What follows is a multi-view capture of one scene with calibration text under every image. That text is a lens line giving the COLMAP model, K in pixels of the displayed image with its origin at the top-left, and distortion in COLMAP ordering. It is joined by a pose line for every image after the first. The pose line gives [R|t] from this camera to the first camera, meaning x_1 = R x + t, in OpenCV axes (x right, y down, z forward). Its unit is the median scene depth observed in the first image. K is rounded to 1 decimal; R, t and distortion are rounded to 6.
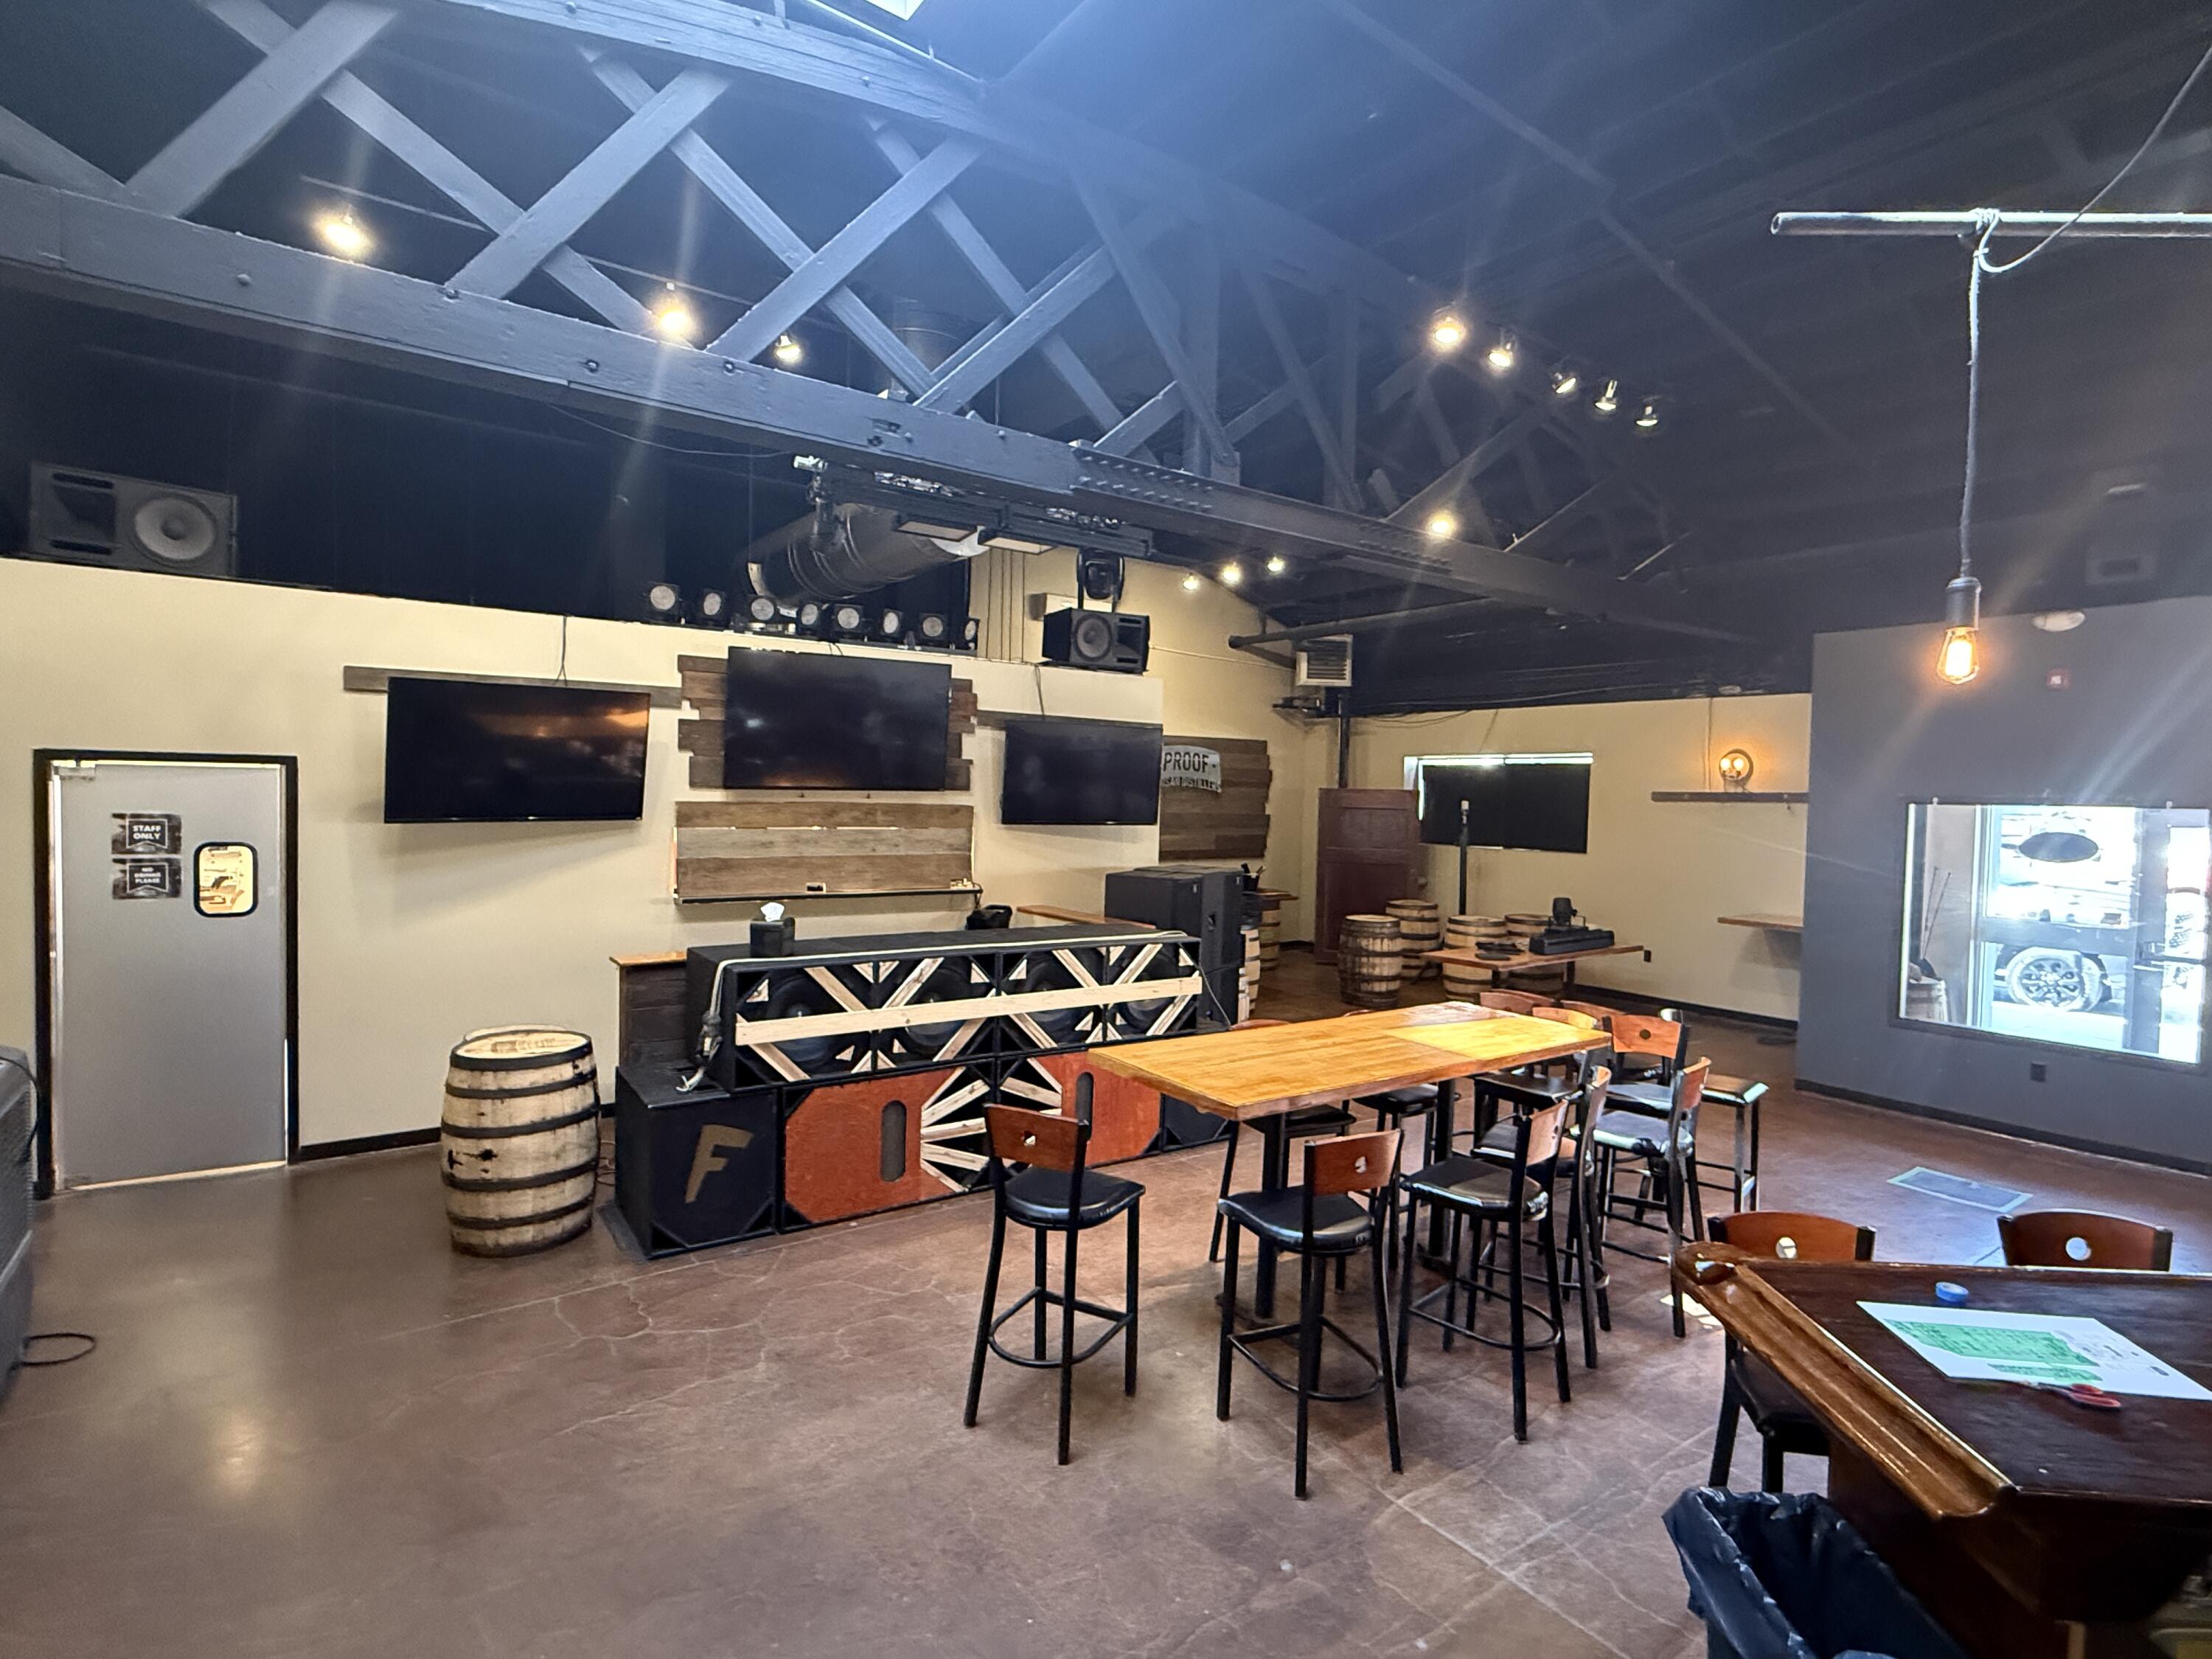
lens RADIAL K [[1106.5, 0, 1110.5], [0, 1106.5, 822.6], [0, 0, 1]] dist [0.004389, 0.000465]
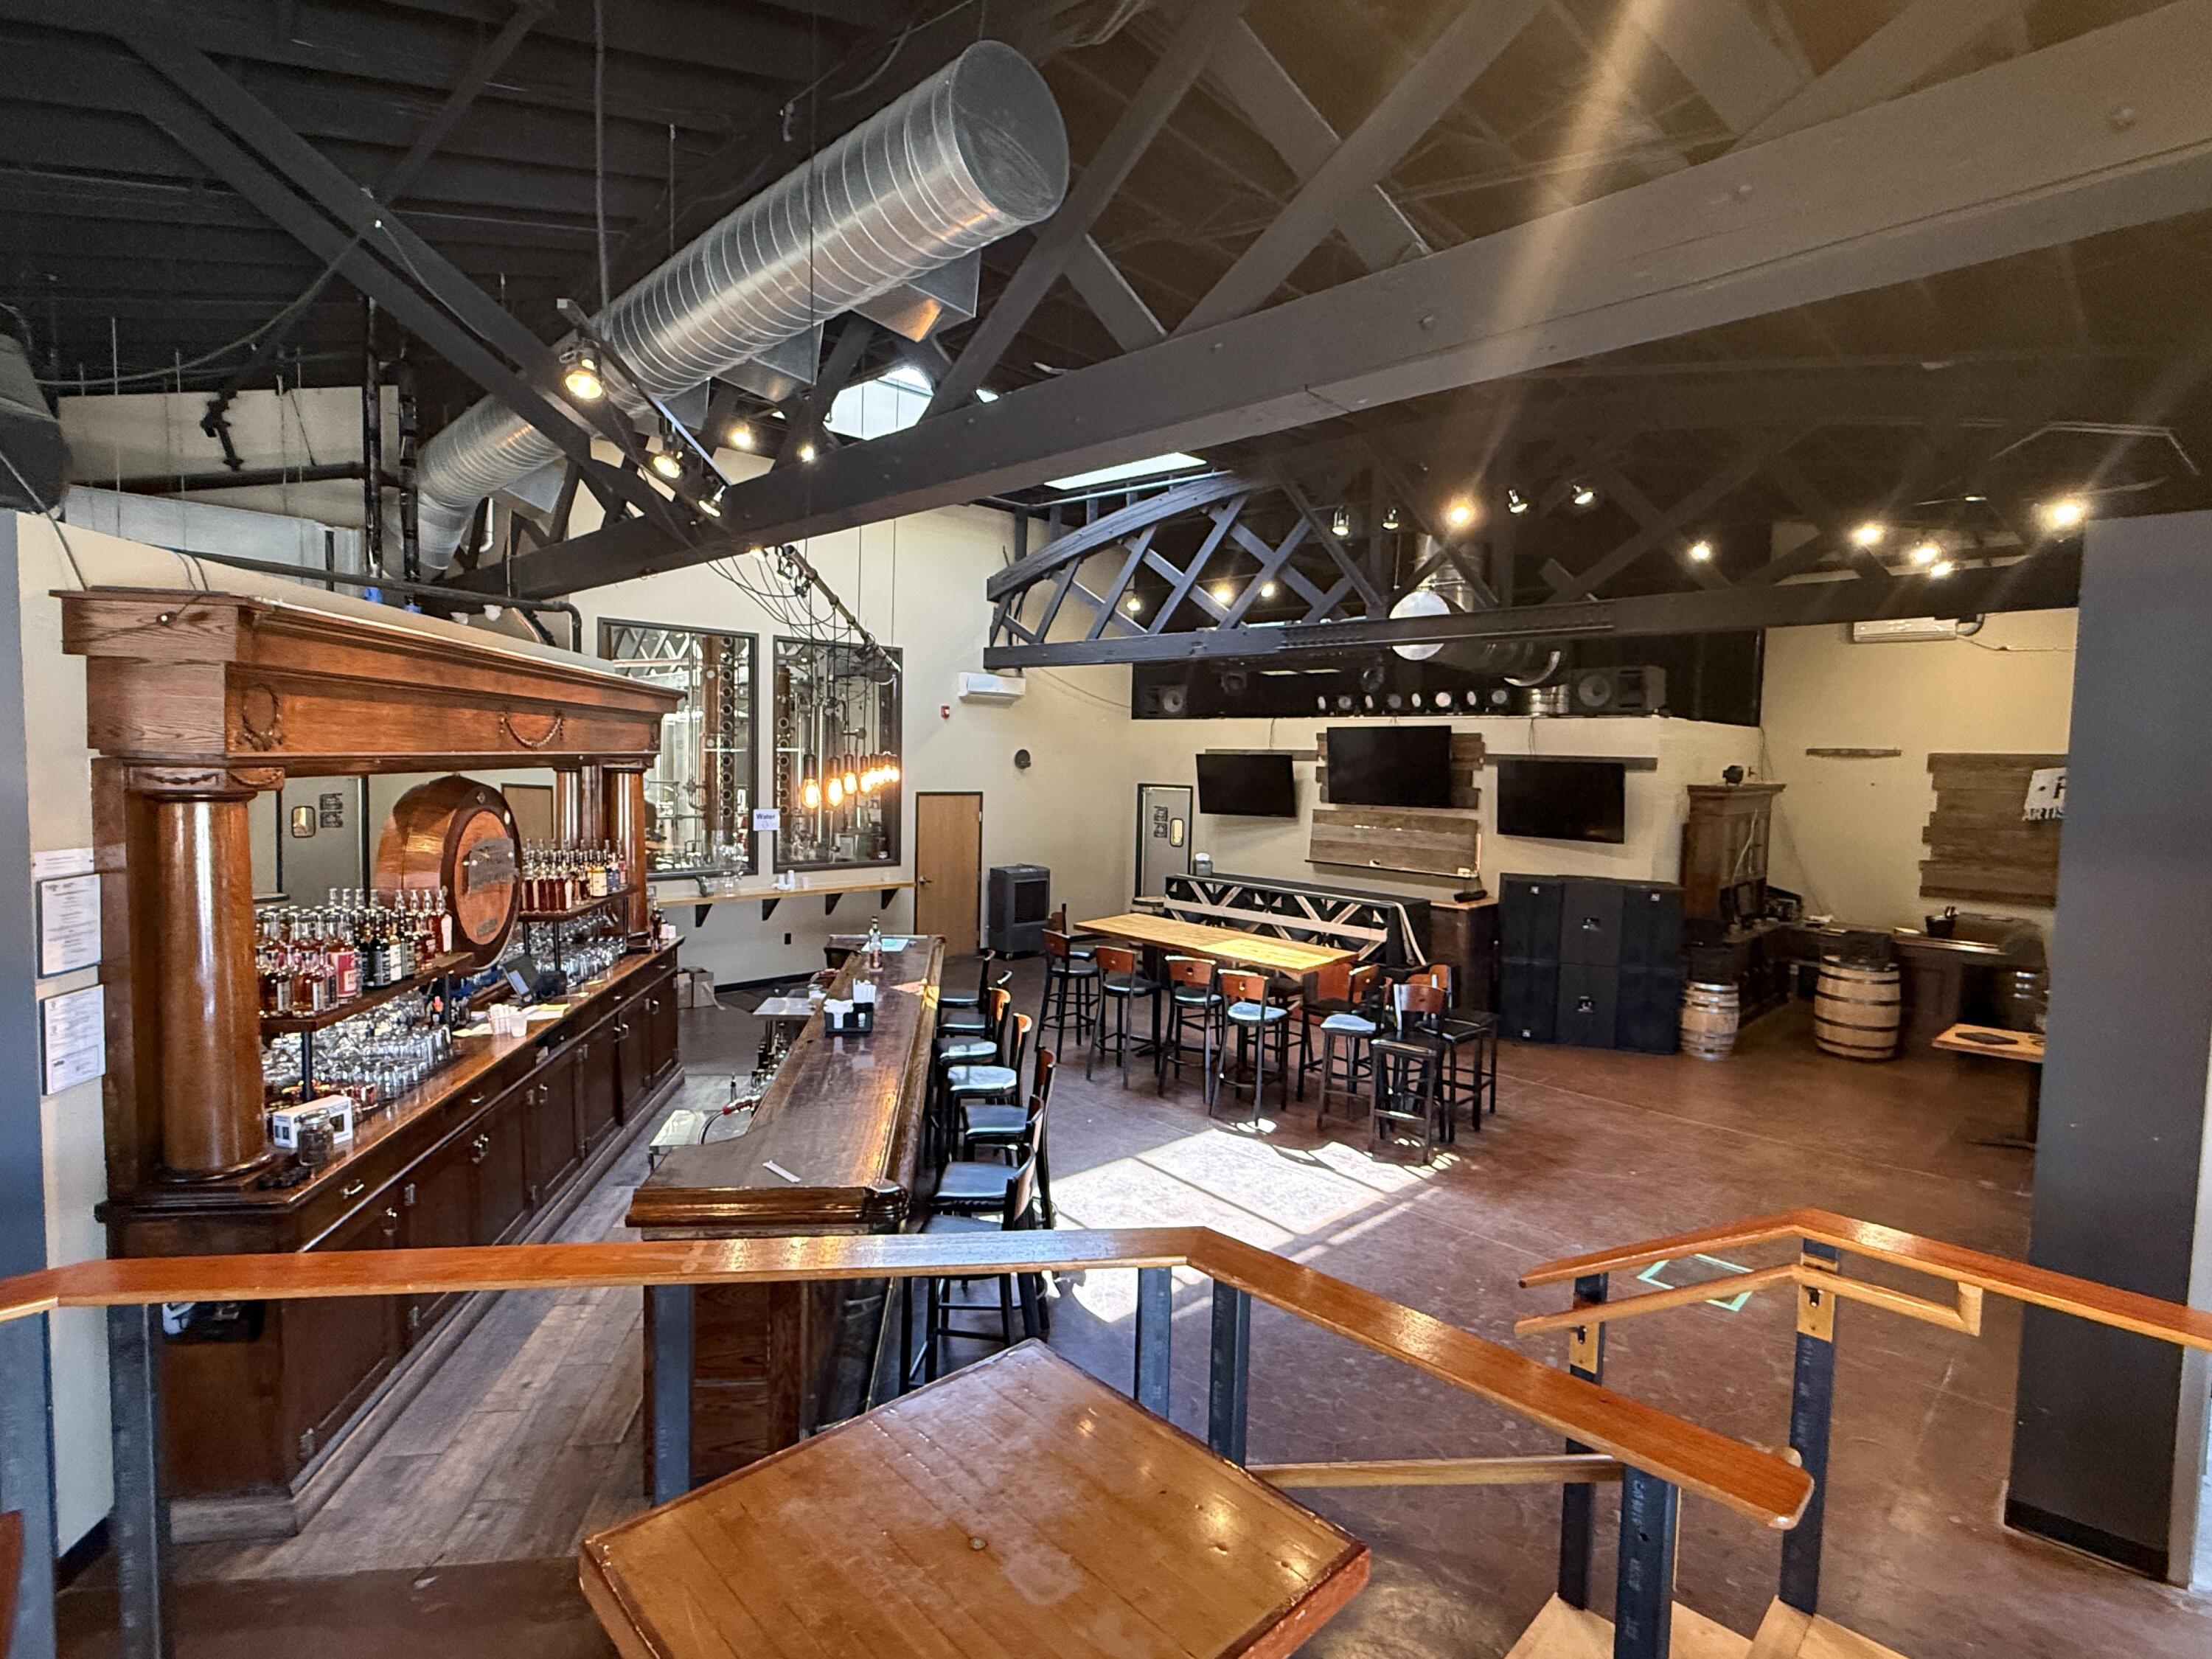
lens RADIAL K [[1106.5, 0, 1105.0], [0, 1106.5, 825.7], [0, 0, 1]] dist [0.004389, 0.000465]
pose [[0.168309, 0.044040, -0.984750, 1.412696], [-0.049186, 0.998132, 0.036232, -0.041481], [0.984506, 0.042338, 0.170161, 0.313577]]
